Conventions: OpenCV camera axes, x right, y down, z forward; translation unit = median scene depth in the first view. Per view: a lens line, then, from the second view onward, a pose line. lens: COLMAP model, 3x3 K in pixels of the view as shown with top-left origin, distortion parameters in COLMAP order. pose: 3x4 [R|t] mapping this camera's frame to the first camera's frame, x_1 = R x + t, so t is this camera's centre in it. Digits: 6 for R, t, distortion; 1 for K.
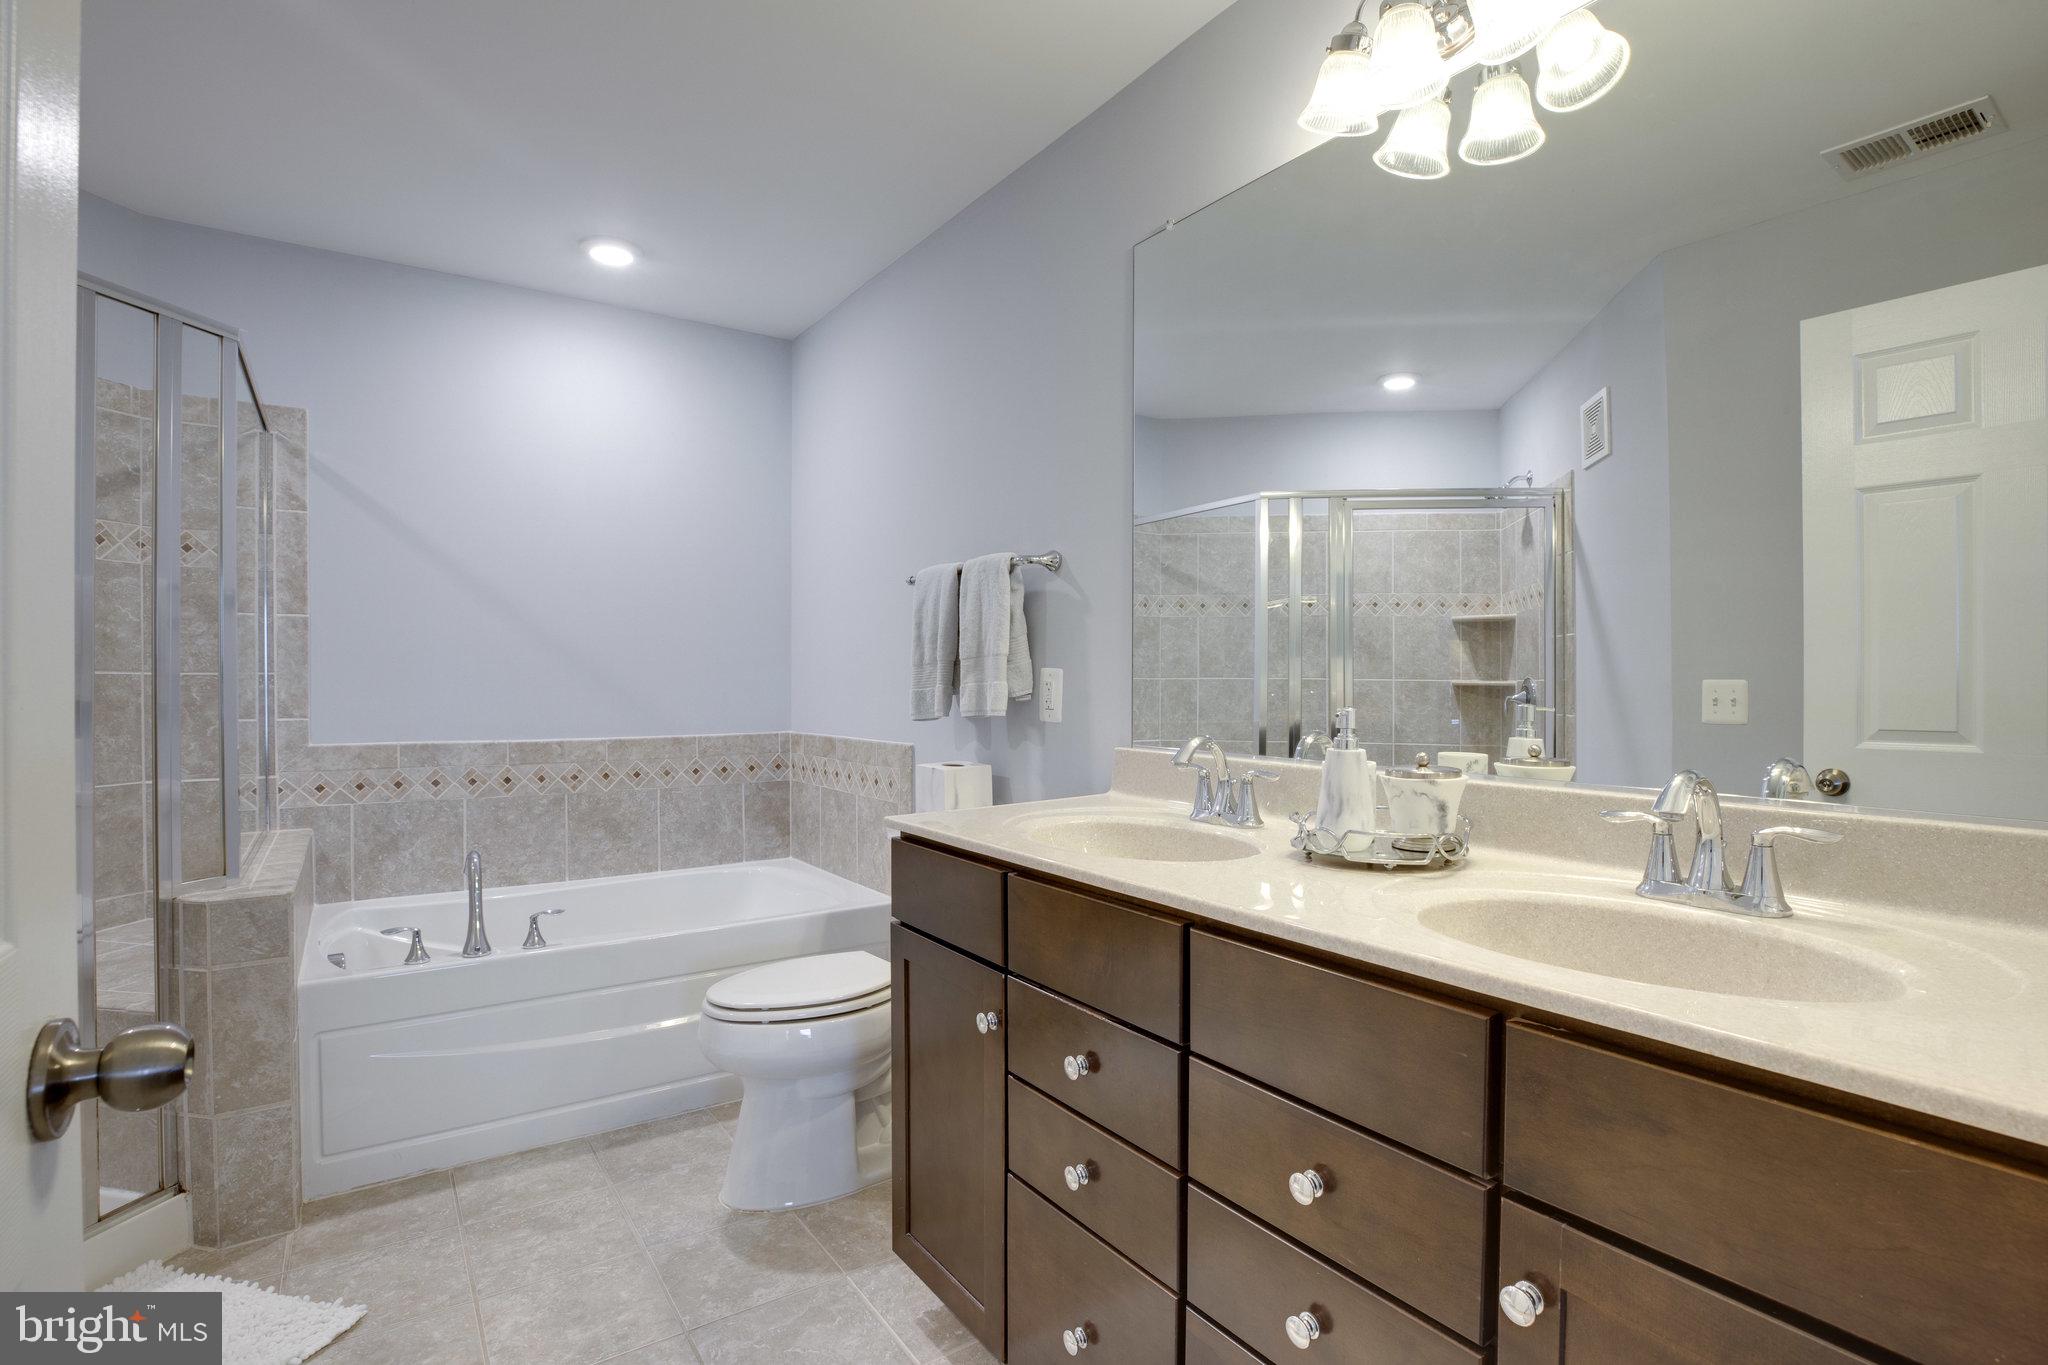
lens RADIAL K [[961.8, 0, 1024.0], [0, 961.8, 682.5], [0, 0, 1]] dist [-0.005537, -0.000166]
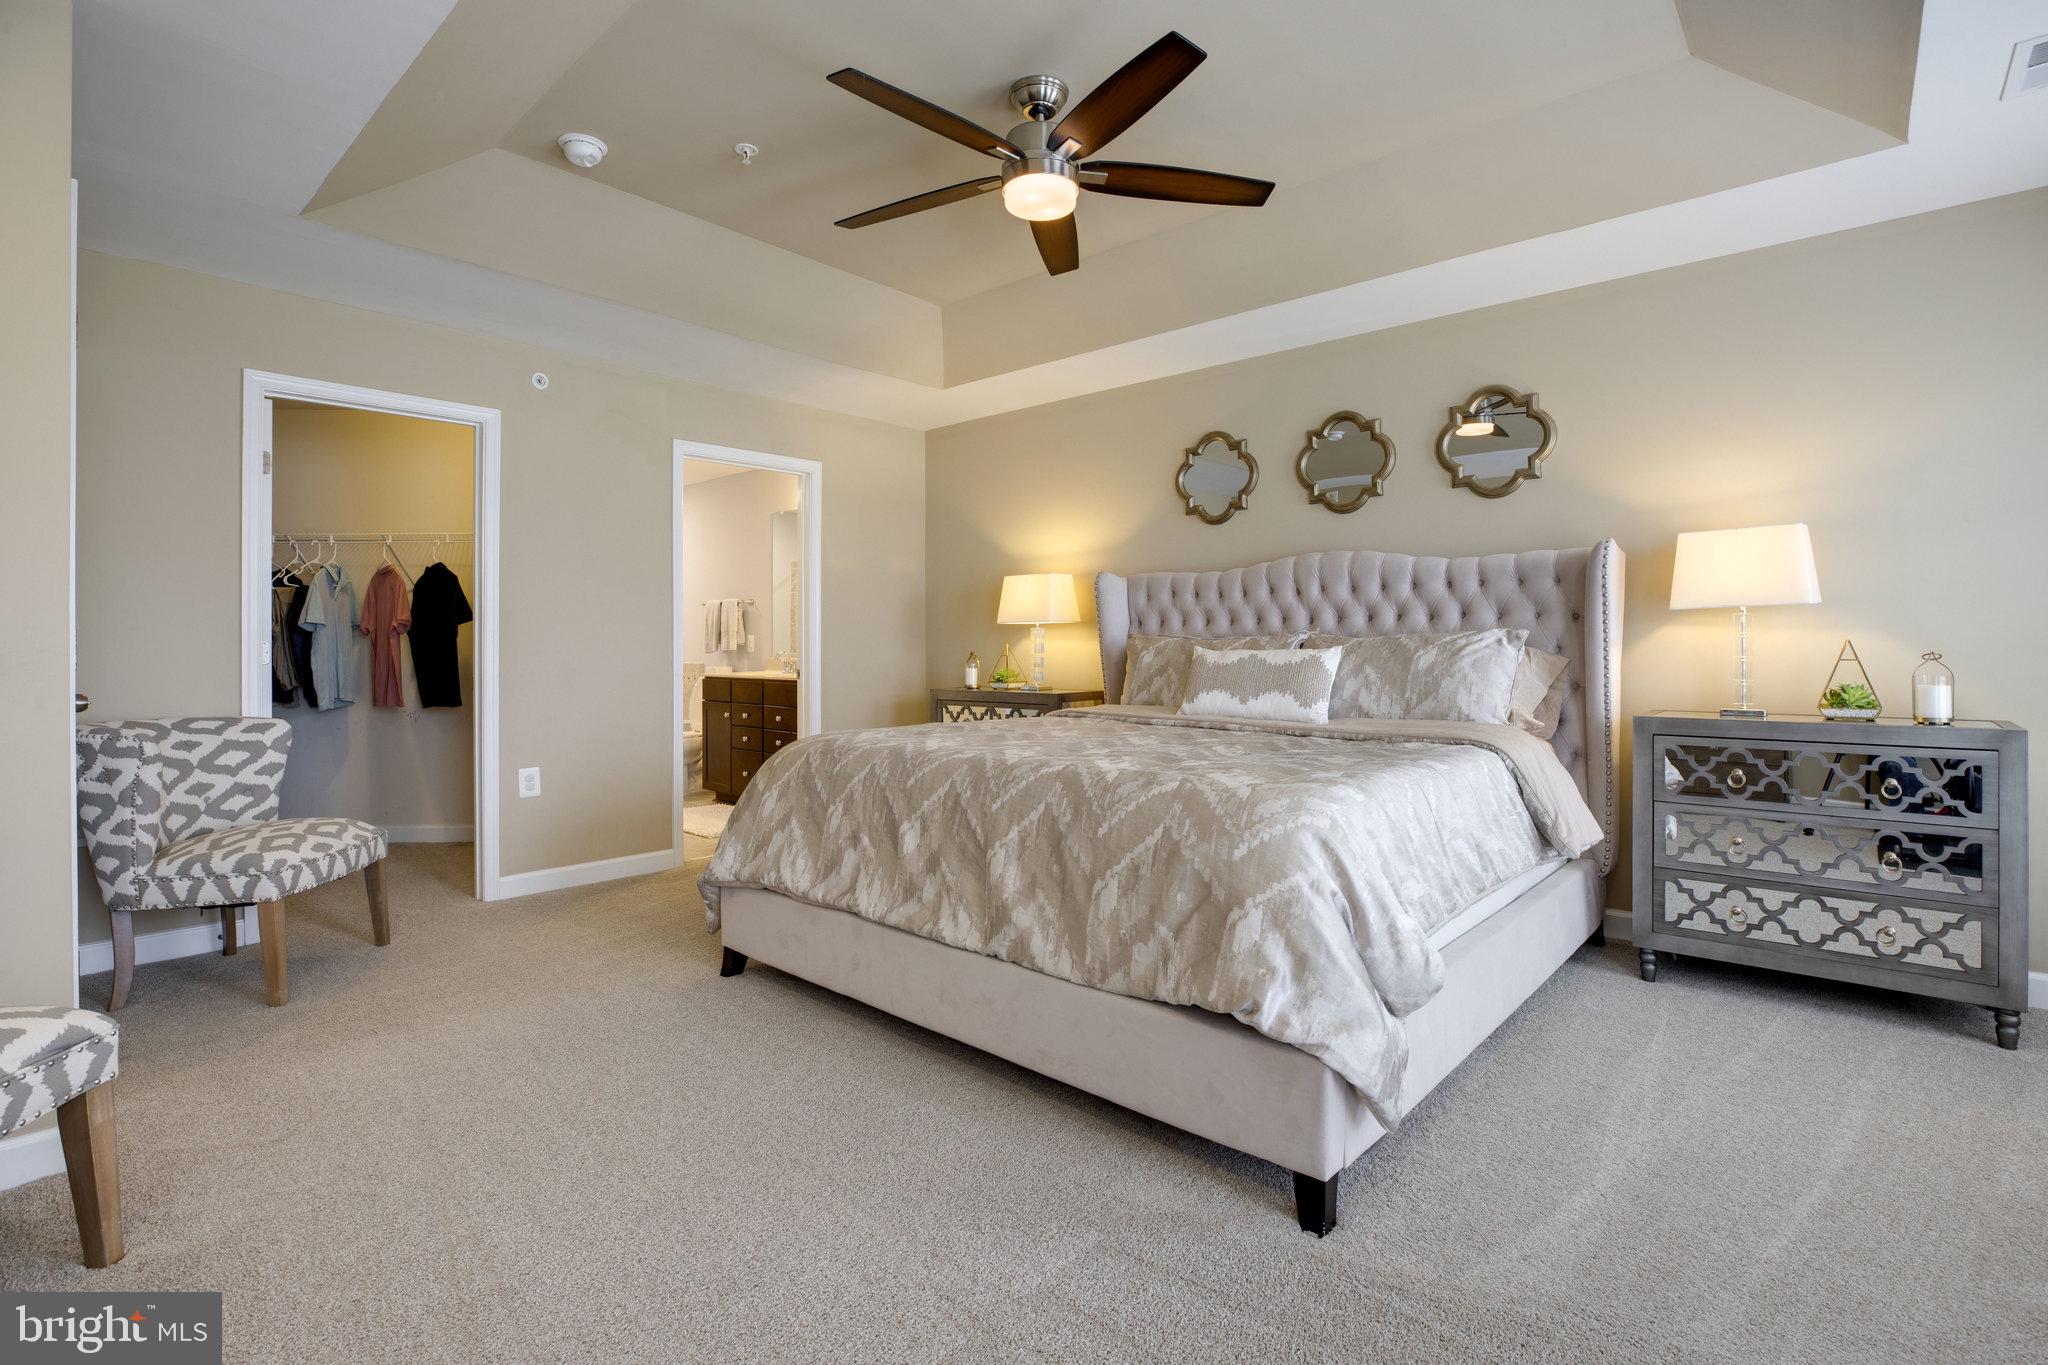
lens RADIAL K [[961.8, 0, 1024.0], [0, 961.8, 682.5], [0, 0, 1]] dist [-0.005537, -0.000166]
pose [[0.974039, -0.002293, 0.226371, 0.184456], [0.002690, 0.999995, -0.001449, 0.147250], [-0.226366, 0.002020, 0.974040, -2.266862]]
